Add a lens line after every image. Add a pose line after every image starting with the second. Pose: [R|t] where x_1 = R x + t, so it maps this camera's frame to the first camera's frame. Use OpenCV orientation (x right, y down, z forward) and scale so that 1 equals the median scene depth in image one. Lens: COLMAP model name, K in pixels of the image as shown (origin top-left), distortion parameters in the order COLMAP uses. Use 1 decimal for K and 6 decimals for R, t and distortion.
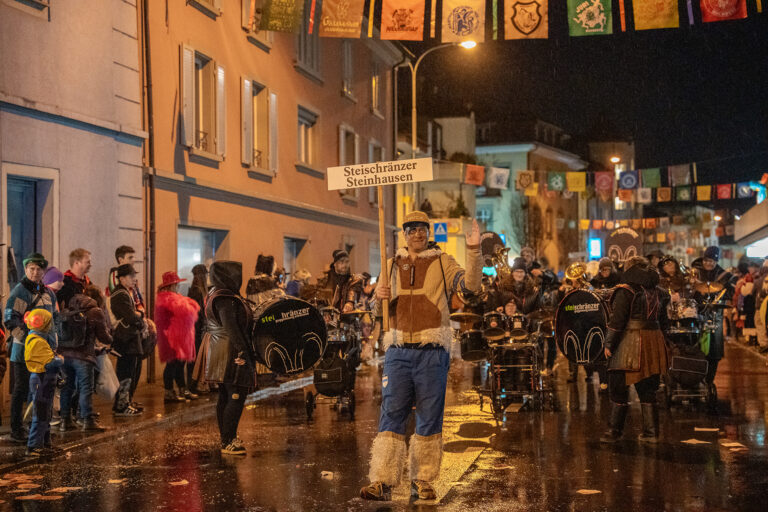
lens RADIAL K [[1316.7, 0, 386.9], [0, 1316.7, 252.1], [0, 0, 1]] dist [0.334436, 0.000000]
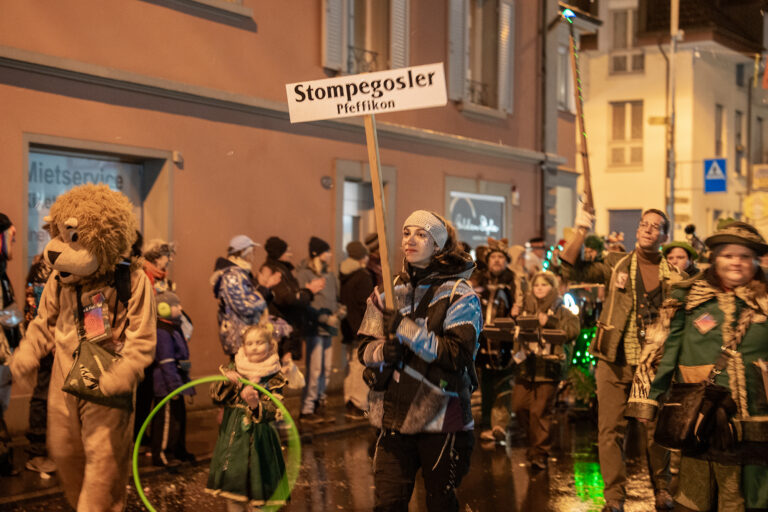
lens RADIAL K [[1496.4, 0, 382.6], [0, 1496.4, 258.1], [0, 0, 1]] dist [0.364728, 0.000000]
pose [[0.961515, 0.013202, -0.274434, 0.133727], [-0.006901, 0.999690, 0.023915, 0.010161], [0.274665, -0.021101, 0.961308, 0.485519]]
